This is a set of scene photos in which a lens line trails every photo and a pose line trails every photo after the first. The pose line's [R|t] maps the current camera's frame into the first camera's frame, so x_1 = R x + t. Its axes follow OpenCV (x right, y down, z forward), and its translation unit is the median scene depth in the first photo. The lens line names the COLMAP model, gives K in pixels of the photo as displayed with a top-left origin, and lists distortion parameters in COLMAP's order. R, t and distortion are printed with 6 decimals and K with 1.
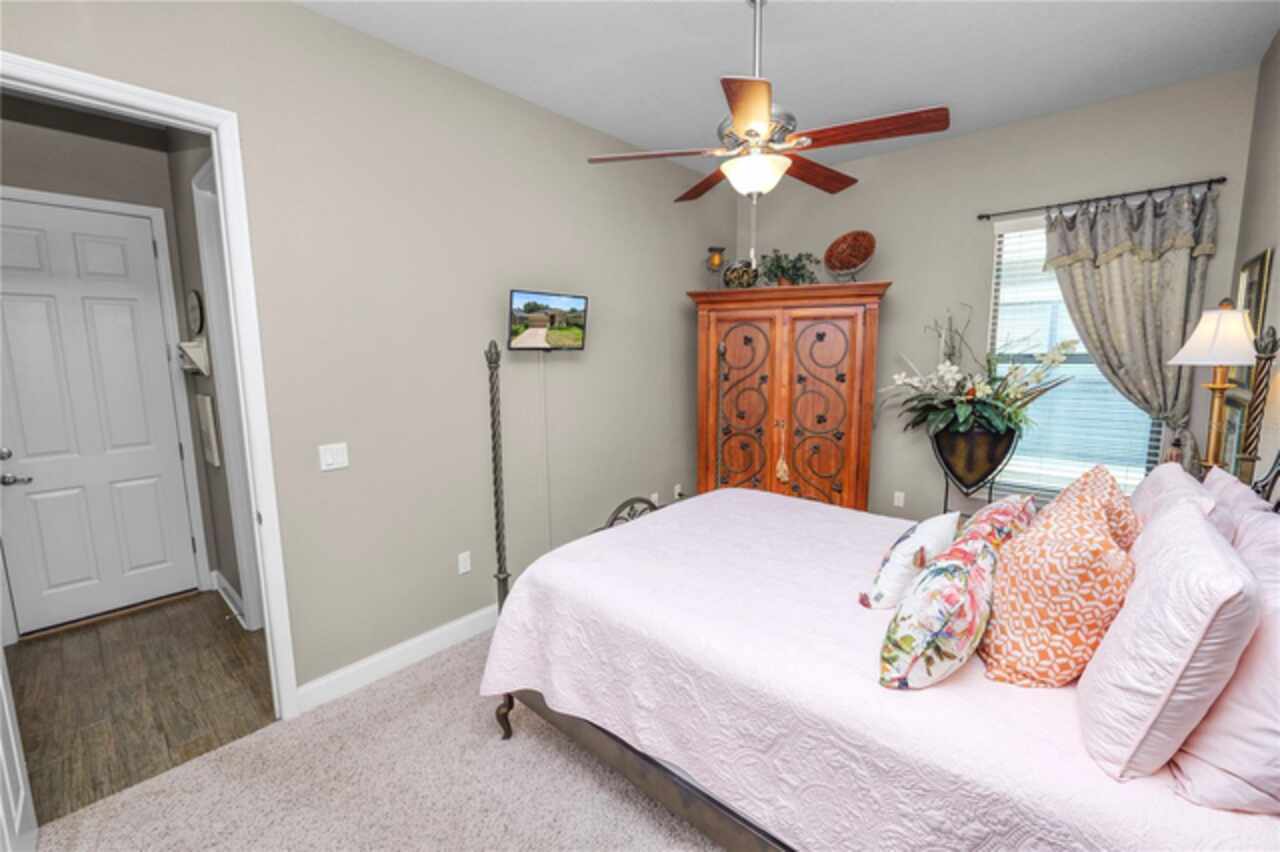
lens RADIAL K [[521.0, 0, 640.0], [0, 521.0, 421.3], [0, 0, 1]] dist [-0.015728, 0.002282]
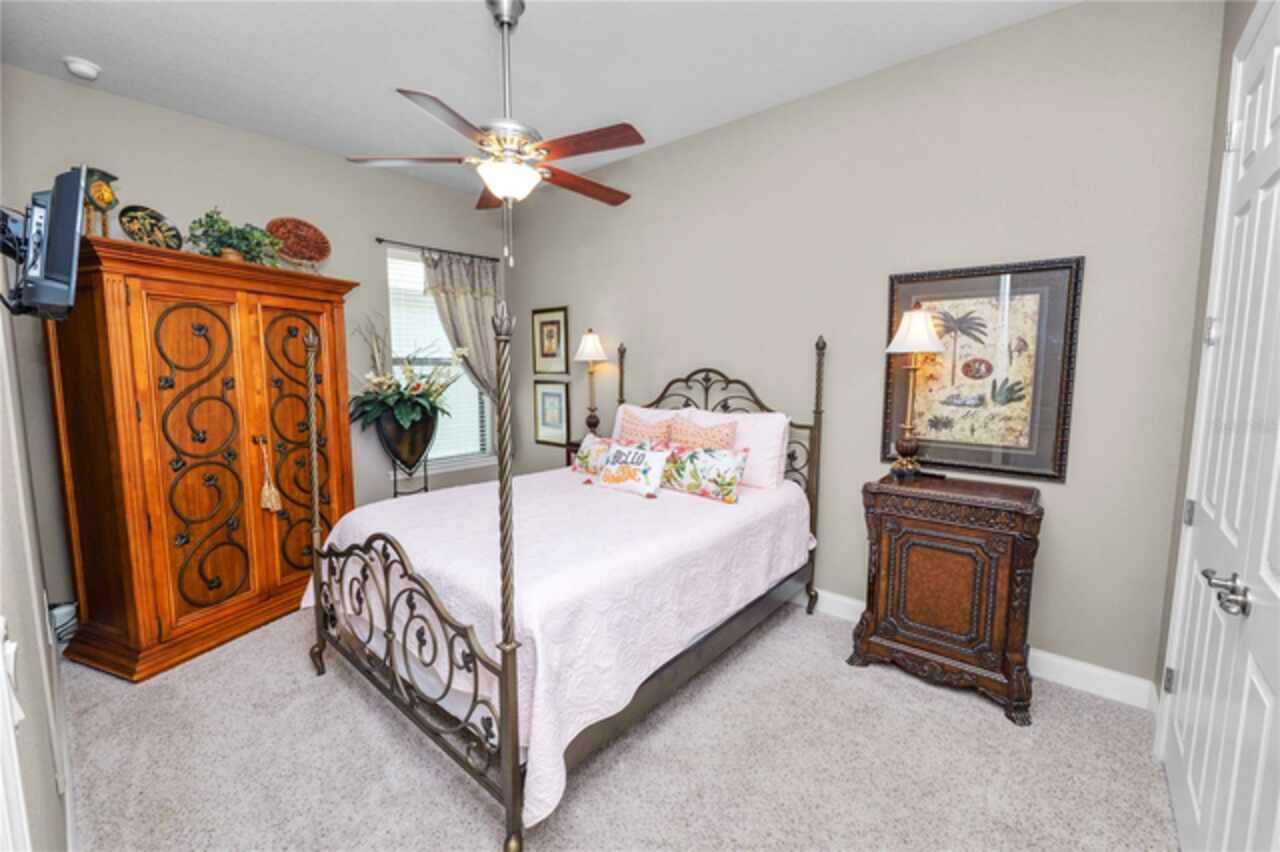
lens RADIAL K [[521.0, 0, 640.0], [0, 521.0, 421.3], [0, 0, 1]] dist [-0.015728, 0.002282]
pose [[-0.026798, -0.094379, 0.995176, -0.521460], [0.130810, 0.986642, 0.097092, -0.023019], [-0.991045, 0.132780, -0.014094, 0.444548]]
